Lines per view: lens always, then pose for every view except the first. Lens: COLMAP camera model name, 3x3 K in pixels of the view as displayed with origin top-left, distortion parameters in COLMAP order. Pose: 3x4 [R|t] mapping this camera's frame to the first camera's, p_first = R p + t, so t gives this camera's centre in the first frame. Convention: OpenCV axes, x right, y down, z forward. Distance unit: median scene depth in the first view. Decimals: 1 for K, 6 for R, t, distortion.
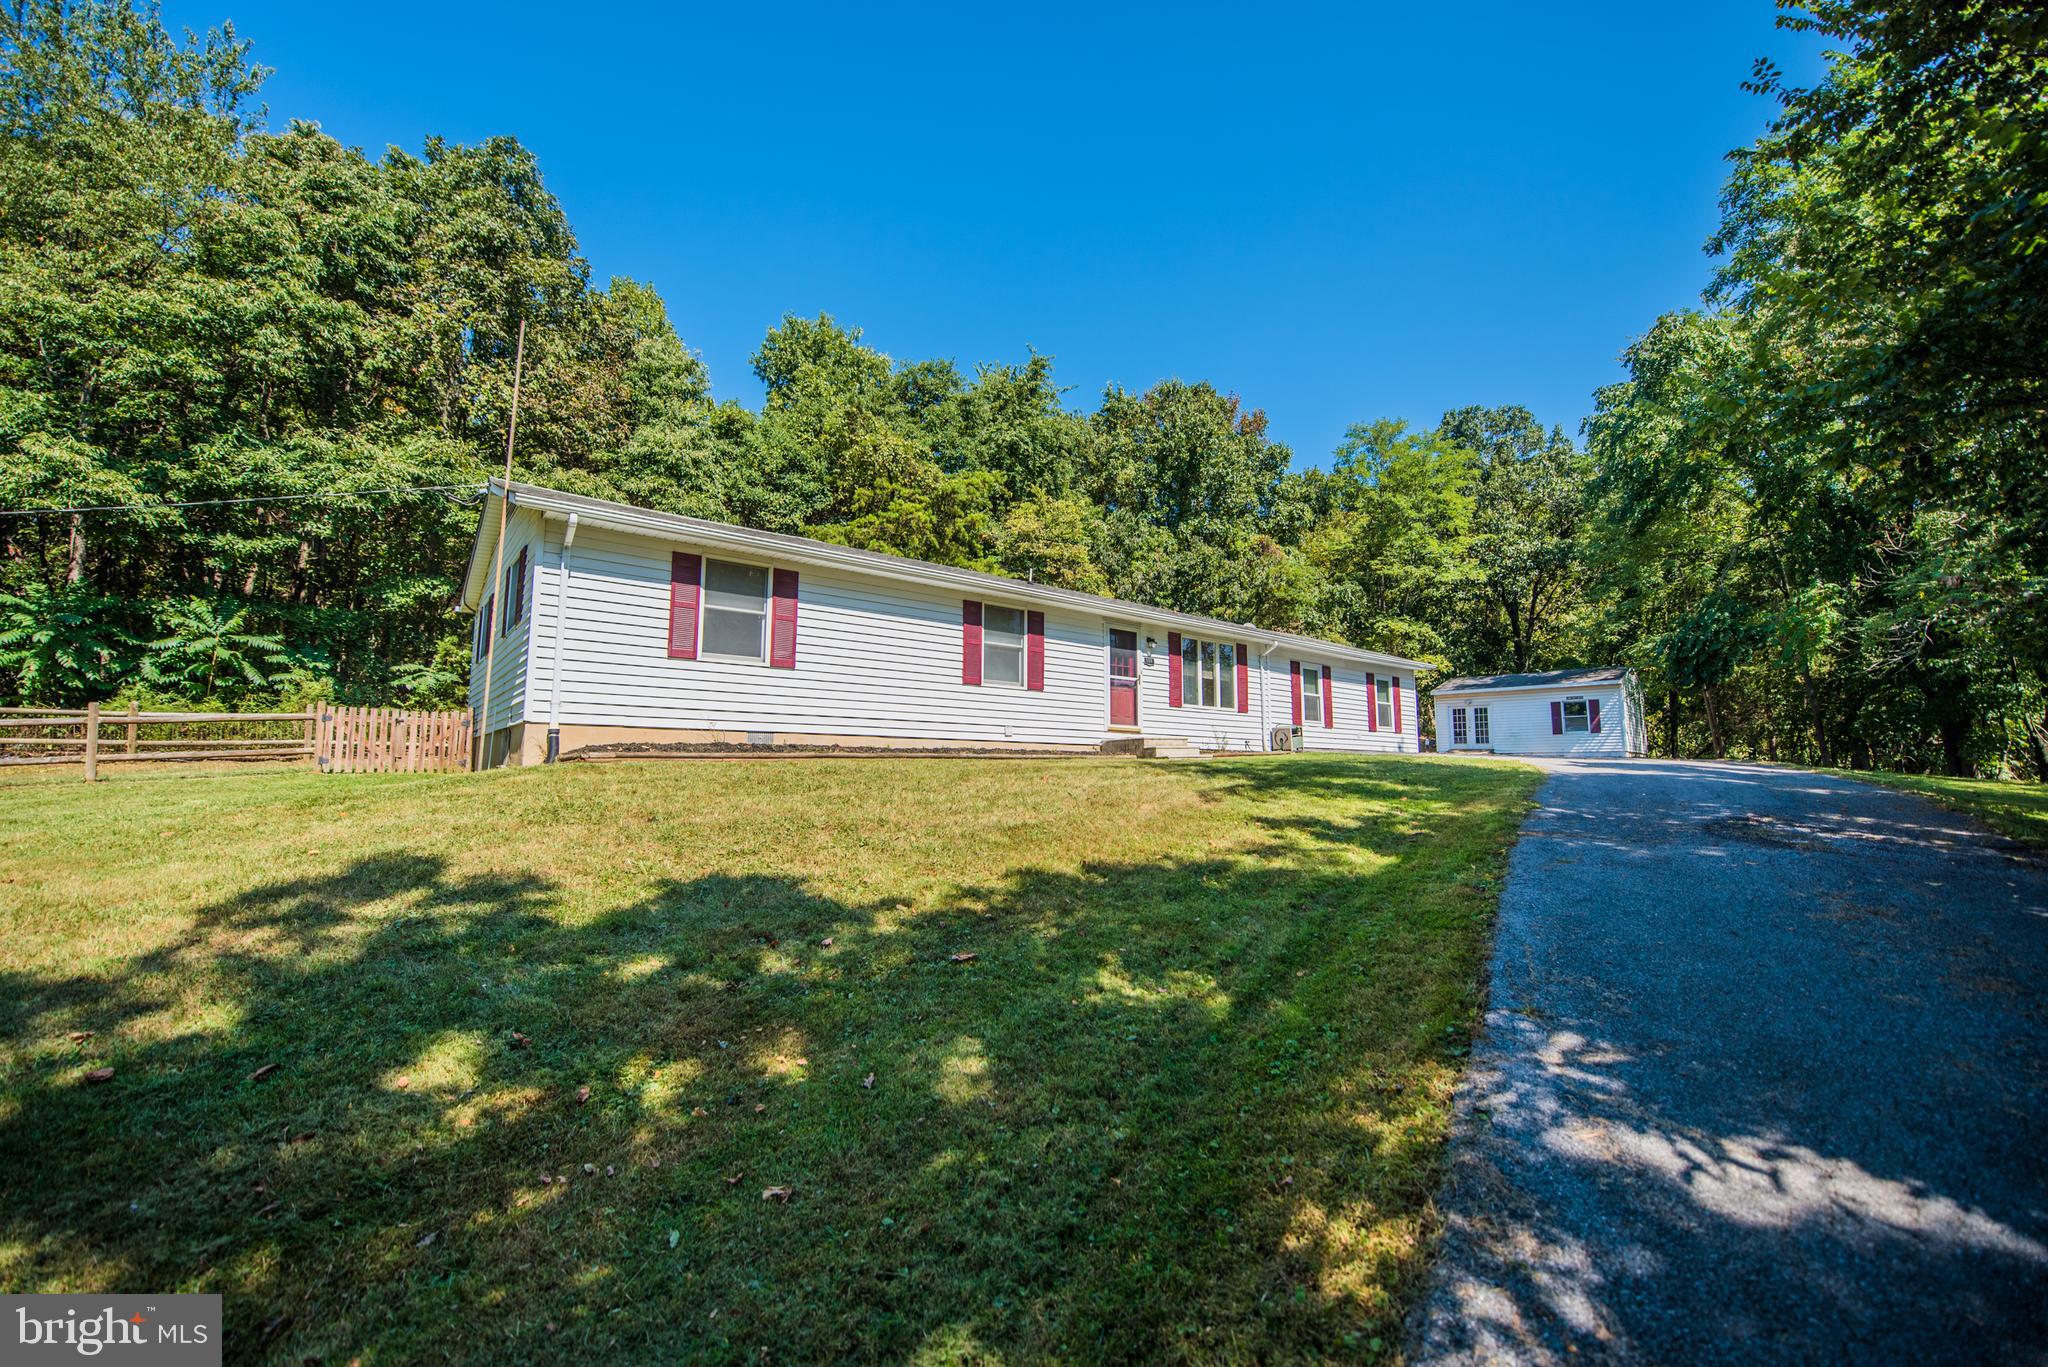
lens RADIAL K [[827.4, 0, 1022.2], [0, 827.4, 679.3], [0, 0, 1]] dist [-0.017802, -0.000719]
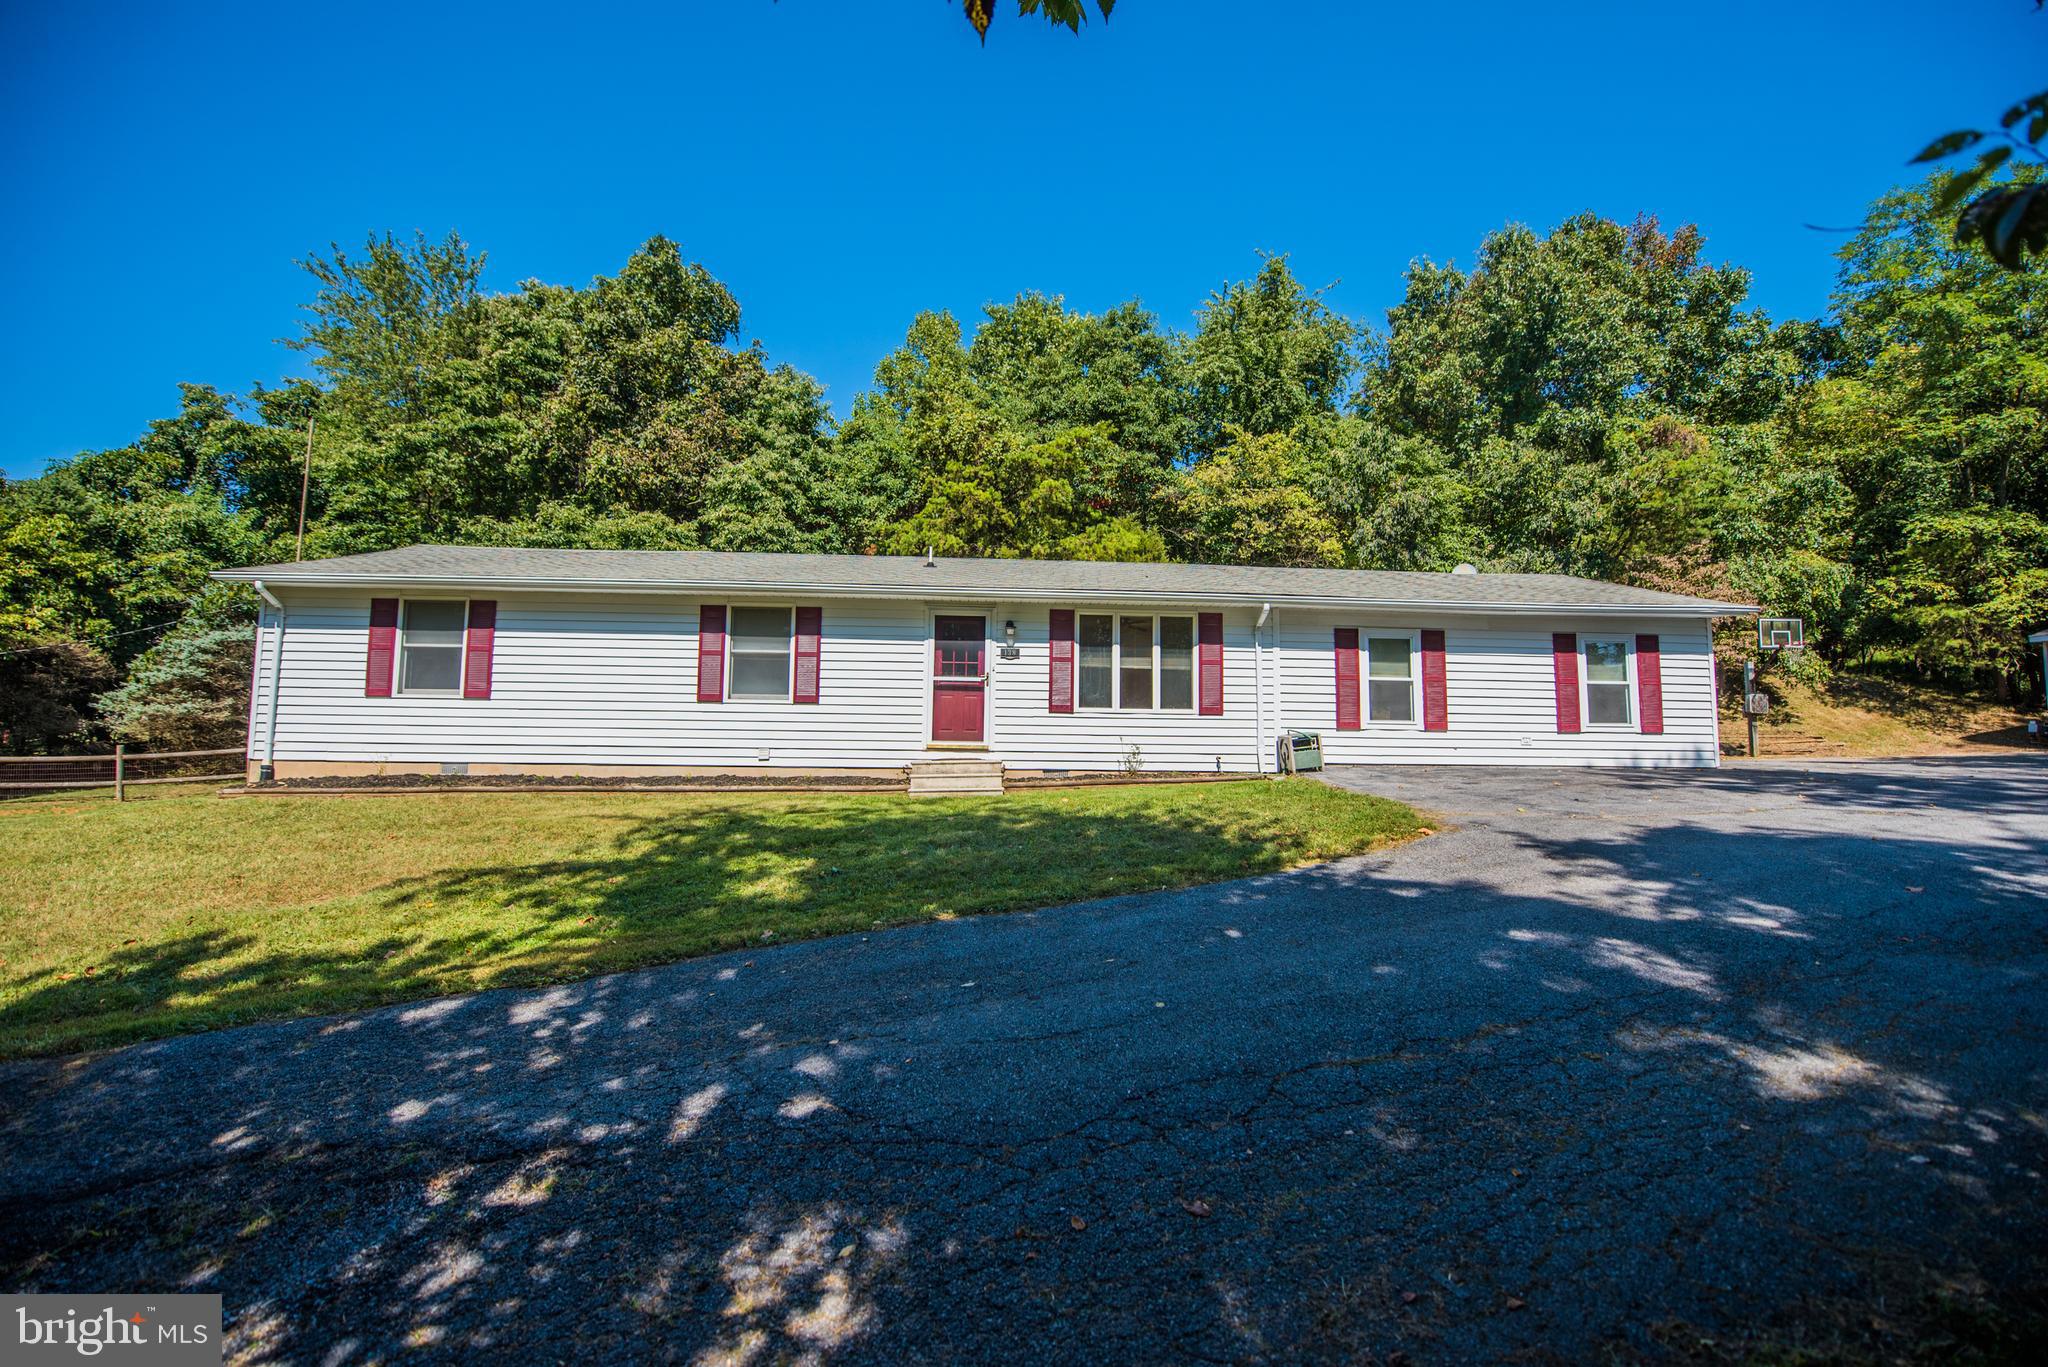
lens RADIAL K [[827.4, 0, 1022.2], [0, 827.4, 679.3], [0, 0, 1]] dist [-0.017802, -0.000719]
pose [[0.814368, -0.045766, -0.578542, 0.579194], [0.060859, 0.998124, 0.006709, -0.002456], [0.577150, -0.040673, 0.815625, 0.394682]]
